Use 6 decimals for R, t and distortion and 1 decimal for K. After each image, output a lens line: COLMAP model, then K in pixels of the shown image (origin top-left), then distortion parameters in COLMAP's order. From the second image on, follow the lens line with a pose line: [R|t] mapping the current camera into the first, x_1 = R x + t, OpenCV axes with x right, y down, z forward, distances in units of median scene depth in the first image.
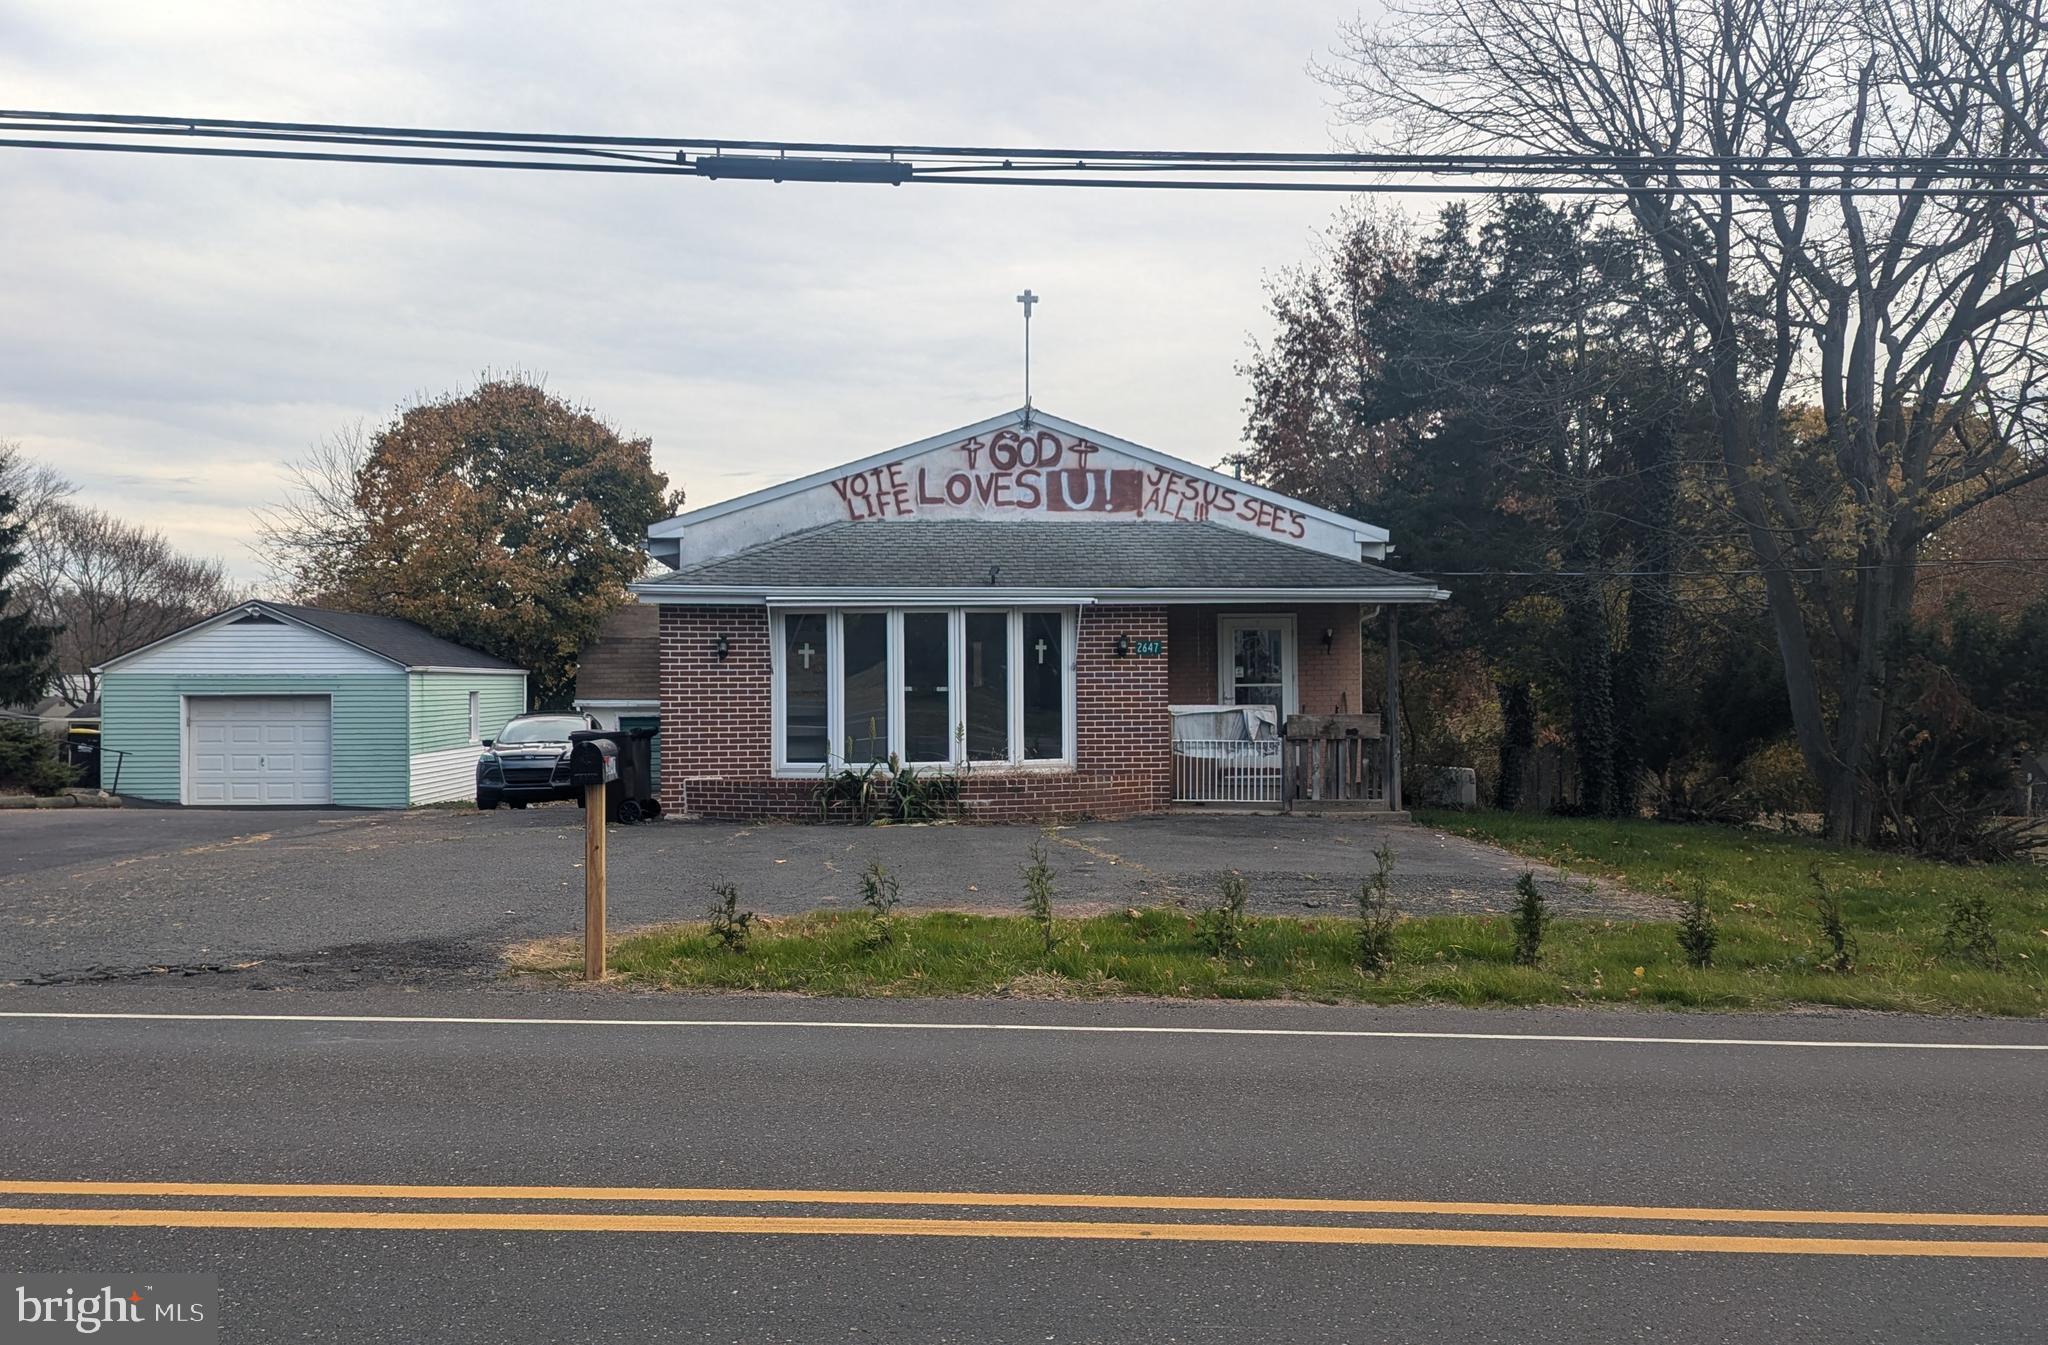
lens RADIAL K [[1583.0, 0, 992.5], [0, 1583.0, 665.4], [0, 0, 1]] dist [0.092854, -0.001201]
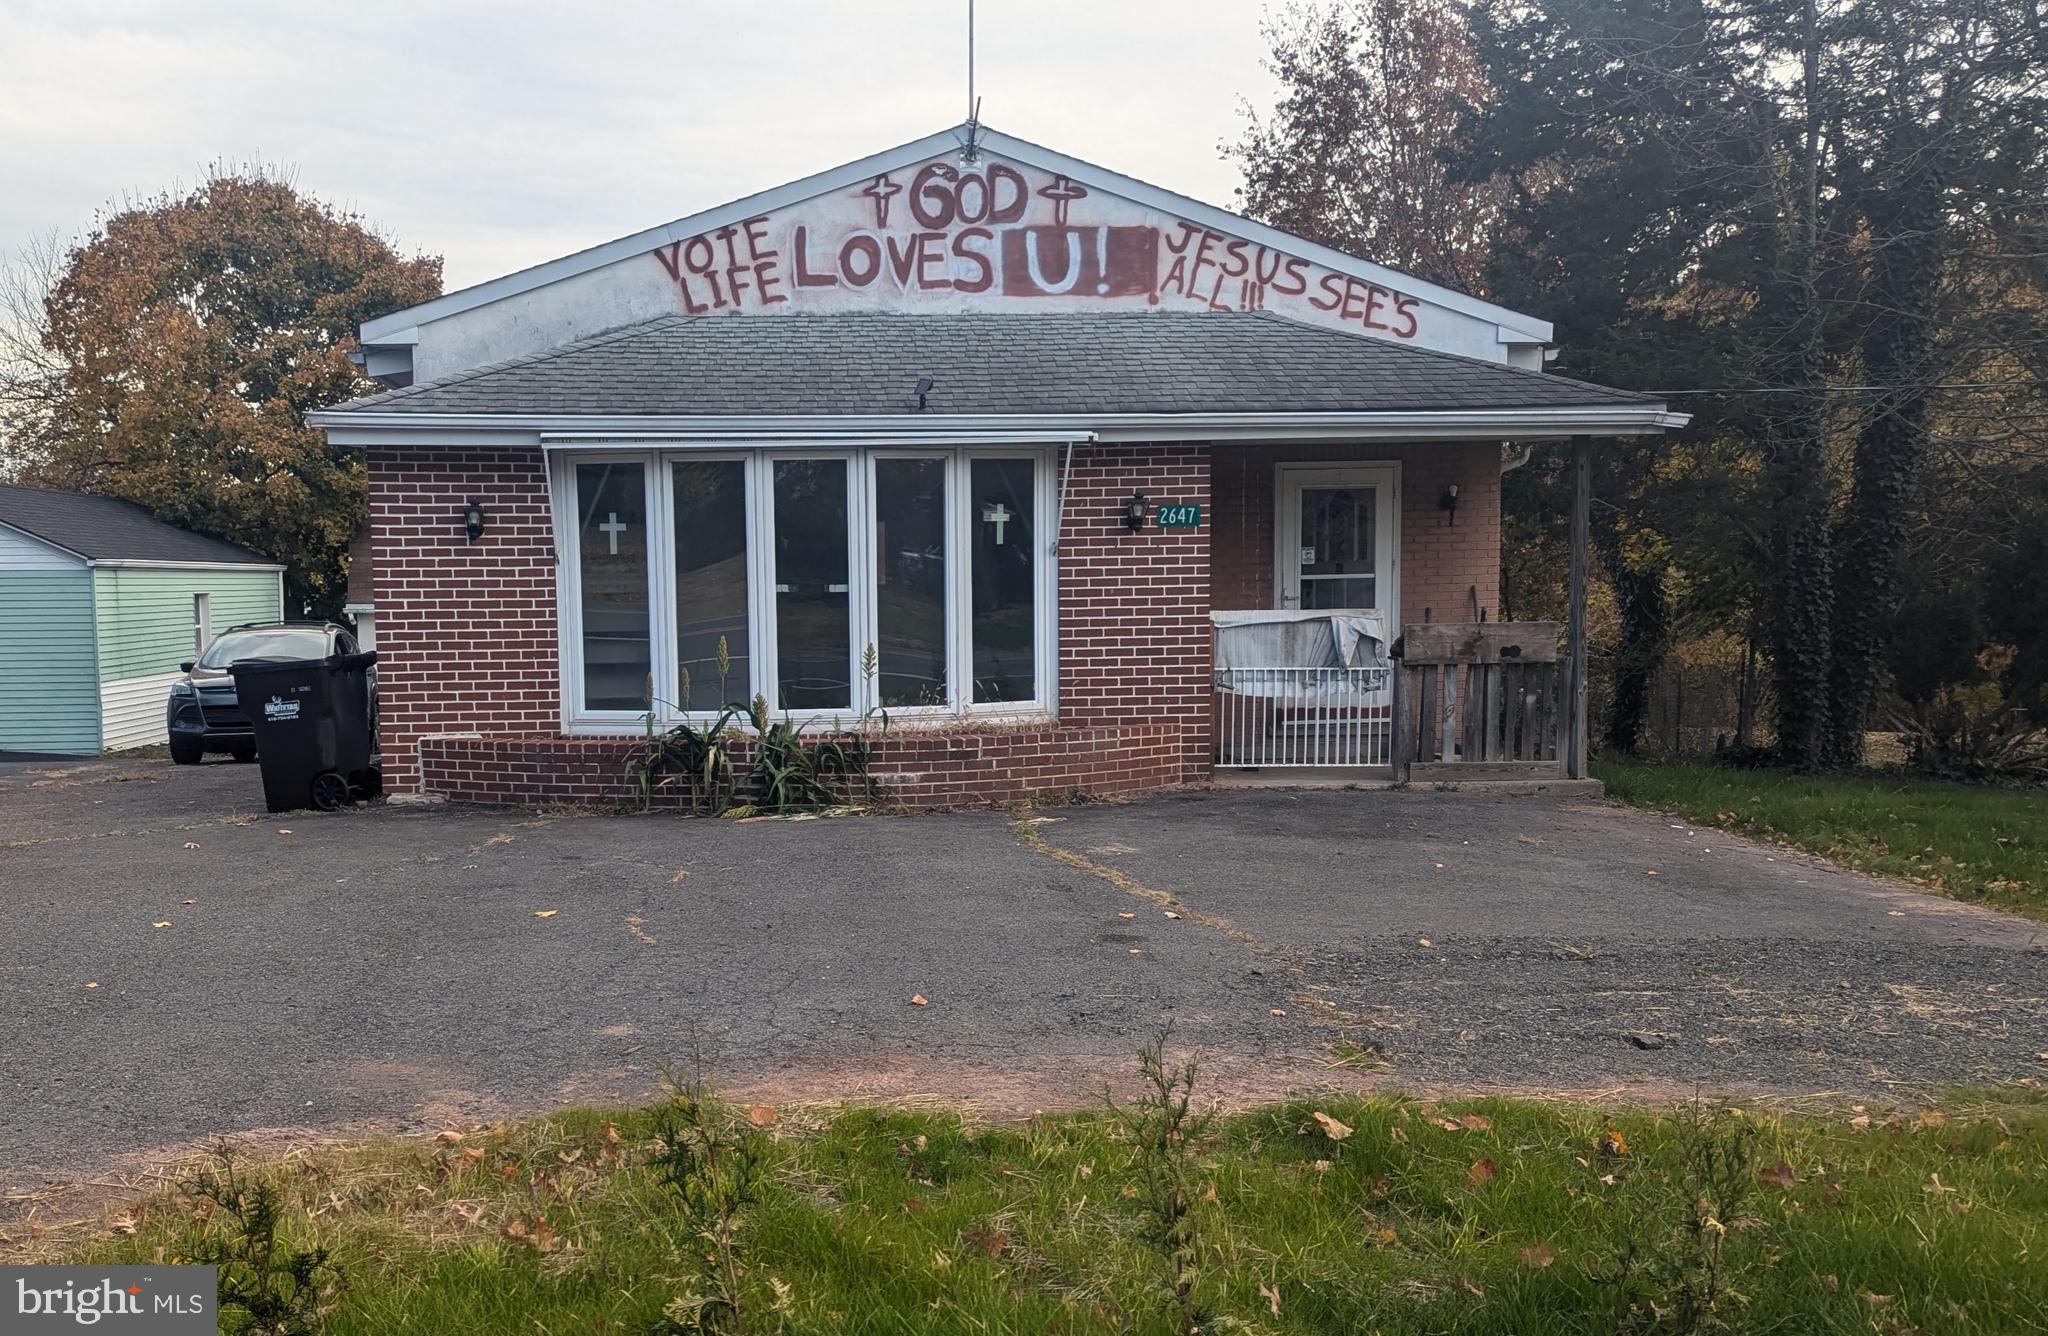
lens RADIAL K [[1843.8, 0, 849.9], [0, 1843.8, 745.7], [0, 0, 1]] dist [0.044454, -0.031623]
pose [[0.999809, -0.005979, -0.018630, -0.013054], [0.007829, 0.994865, 0.100904, 0.003753], [0.017931, -0.101031, 0.994722, 0.264213]]
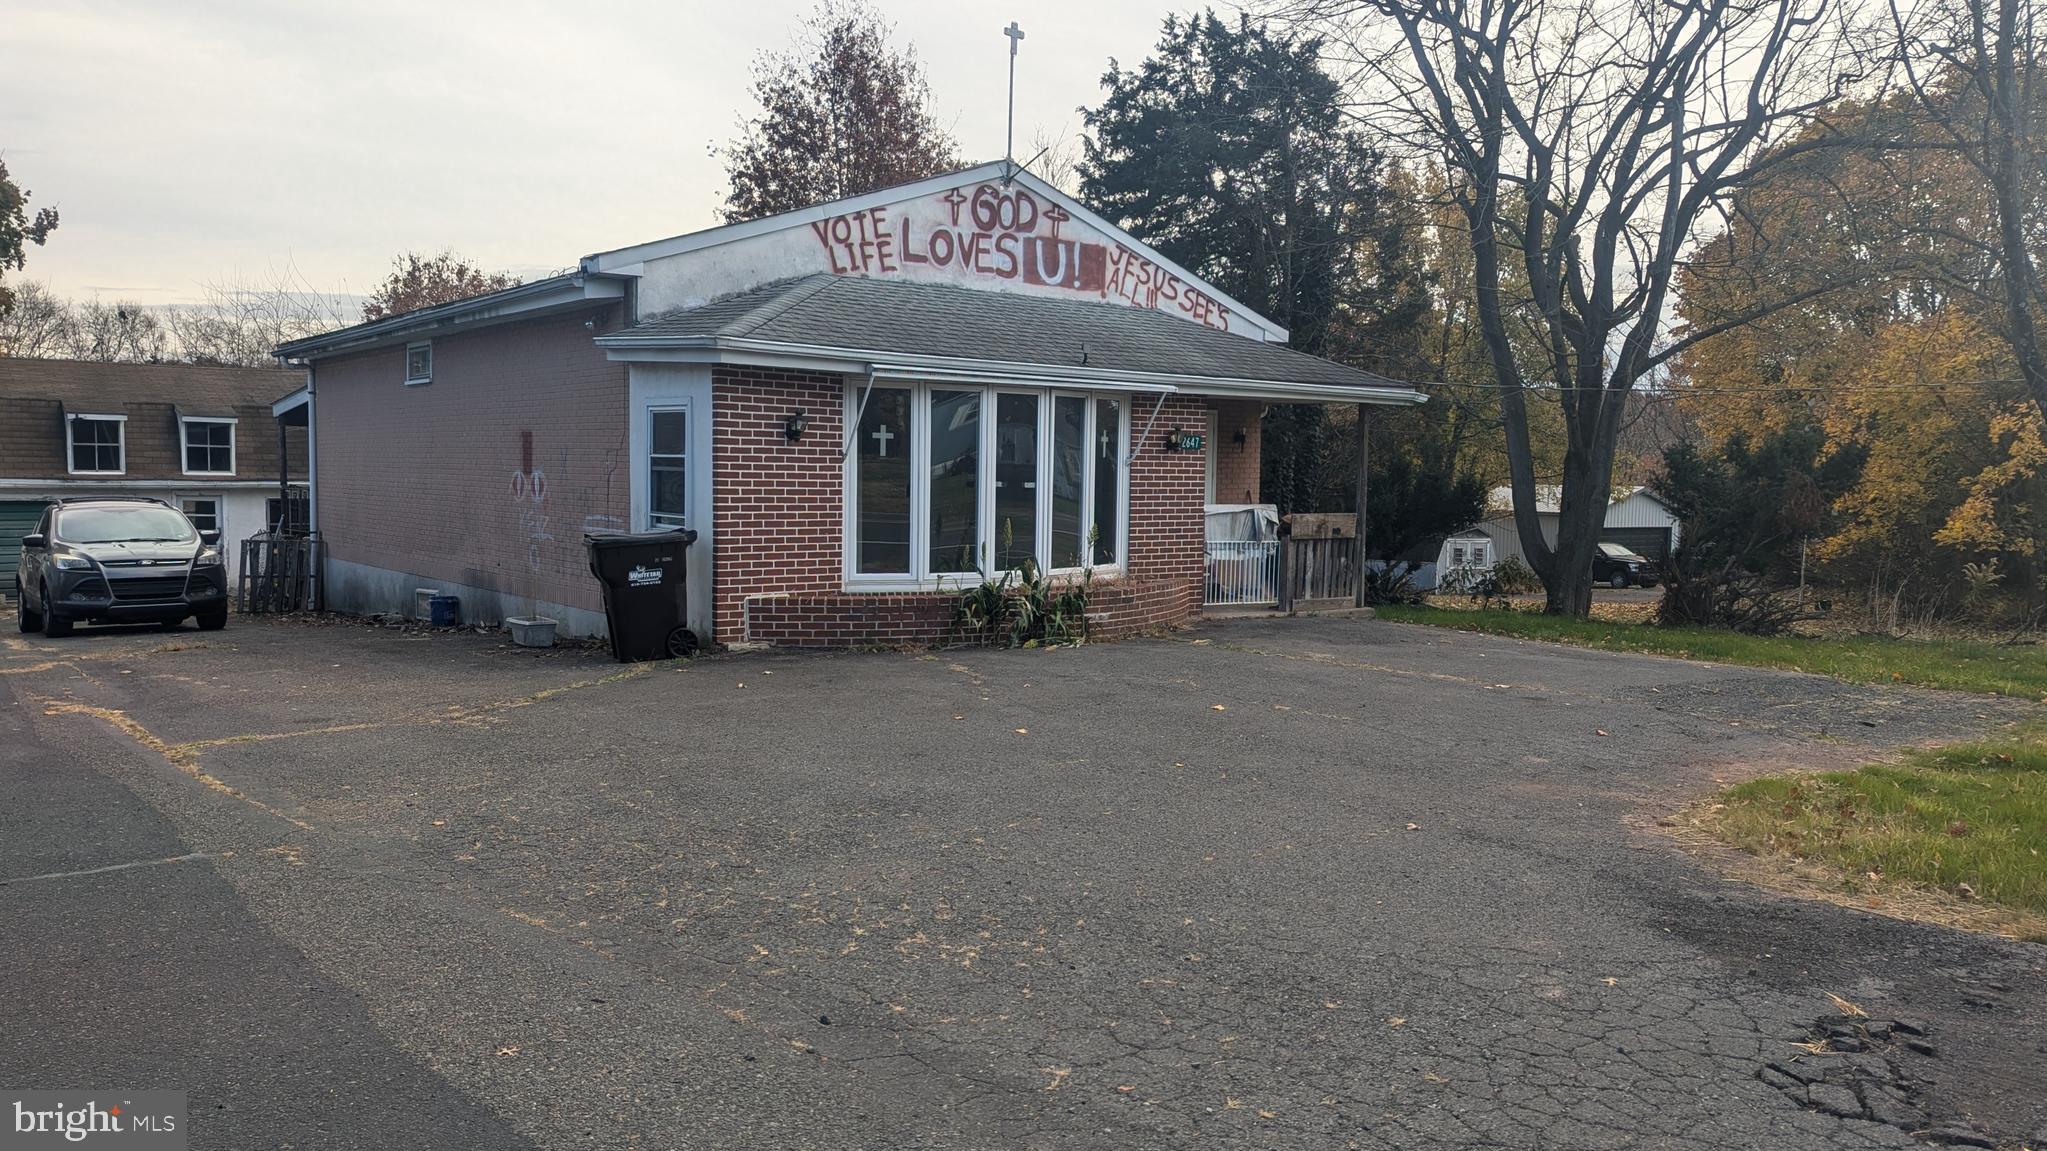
lens RADIAL K [[1441.7, 0, 1016.4], [0, 1441.7, 586.6], [0, 0, 1]] dist [0.020739, -0.017144]
pose [[0.847420, -0.024135, 0.530375, -0.402069], [-0.024986, 0.996046, 0.085247, 0.003384], [-0.530336, -0.085492, 0.843466, 0.306422]]
